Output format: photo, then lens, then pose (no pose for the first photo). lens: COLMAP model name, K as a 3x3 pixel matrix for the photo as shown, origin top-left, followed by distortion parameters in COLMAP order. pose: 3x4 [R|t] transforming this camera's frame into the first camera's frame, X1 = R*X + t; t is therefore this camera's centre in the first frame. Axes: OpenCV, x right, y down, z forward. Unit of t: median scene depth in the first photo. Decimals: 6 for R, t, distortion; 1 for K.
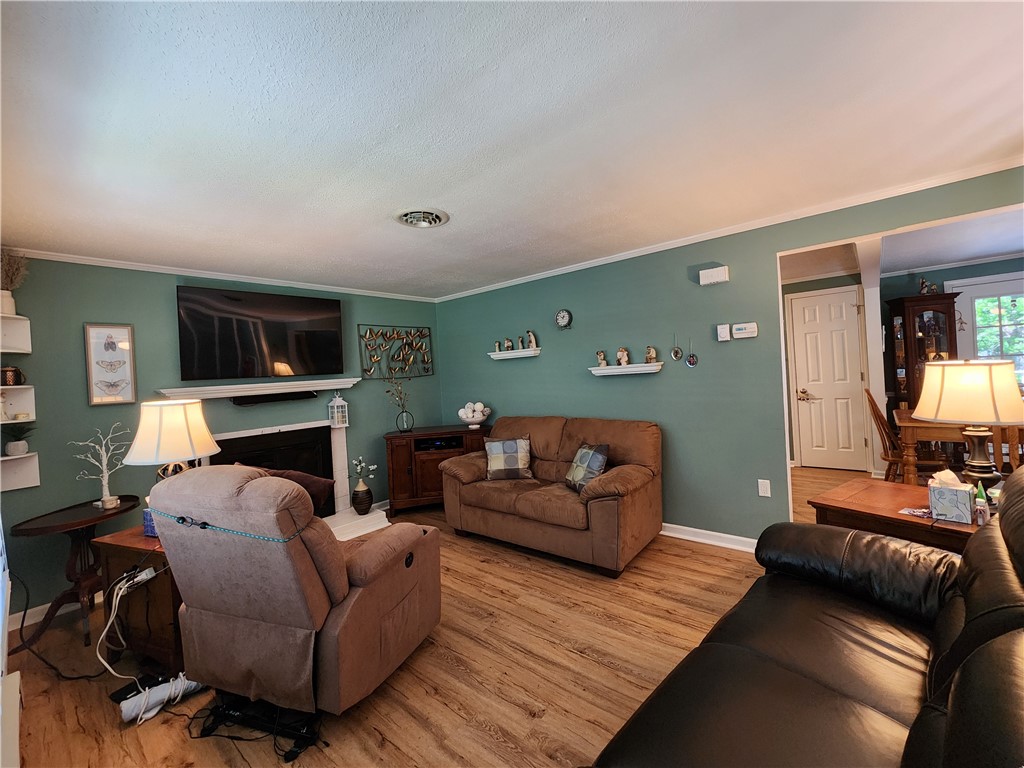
lens RADIAL K [[422.0, 0, 512.2], [0, 422.0, 375.5], [0, 0, 1]] dist [-0.002532, 0.000426]
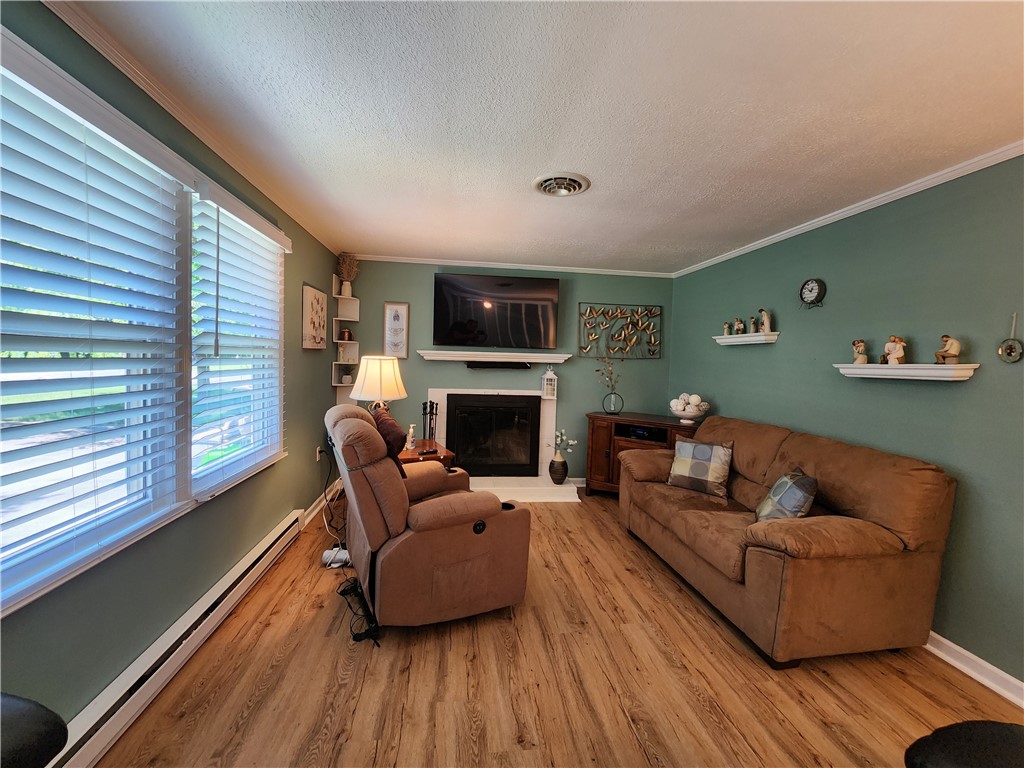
lens RADIAL K [[422.0, 0, 511.3], [0, 422.0, 373.2], [0, 0, 1]] dist [-0.002532, 0.000426]
pose [[0.740991, 0.104027, -0.663408, 0.311464], [-0.079108, 0.994572, 0.067597, -0.009746], [0.666839, 0.002392, 0.745198, 0.188984]]
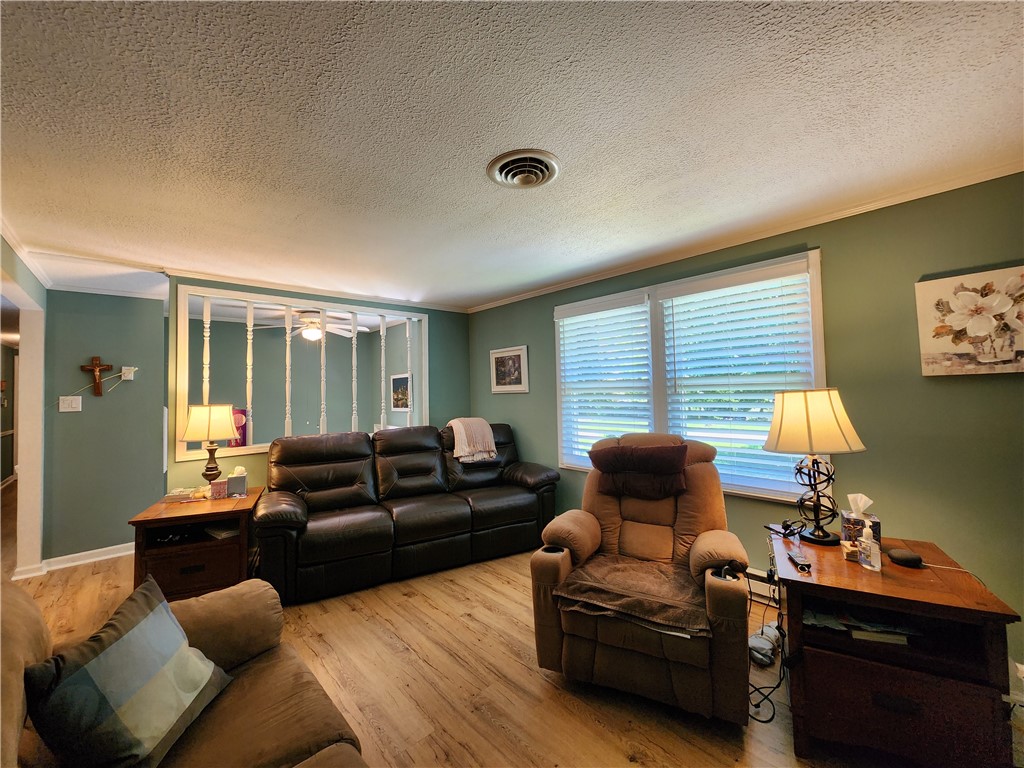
lens RADIAL K [[422.0, 0, 513.1], [0, 422.0, 377.8], [0, 0, 1]] dist [-0.002532, 0.000426]
pose [[-0.988159, 0.086046, 0.127036, -0.214914], [0.082515, 0.996050, -0.032809, 0.010014], [-0.129358, -0.021939, -0.991355, 1.442804]]
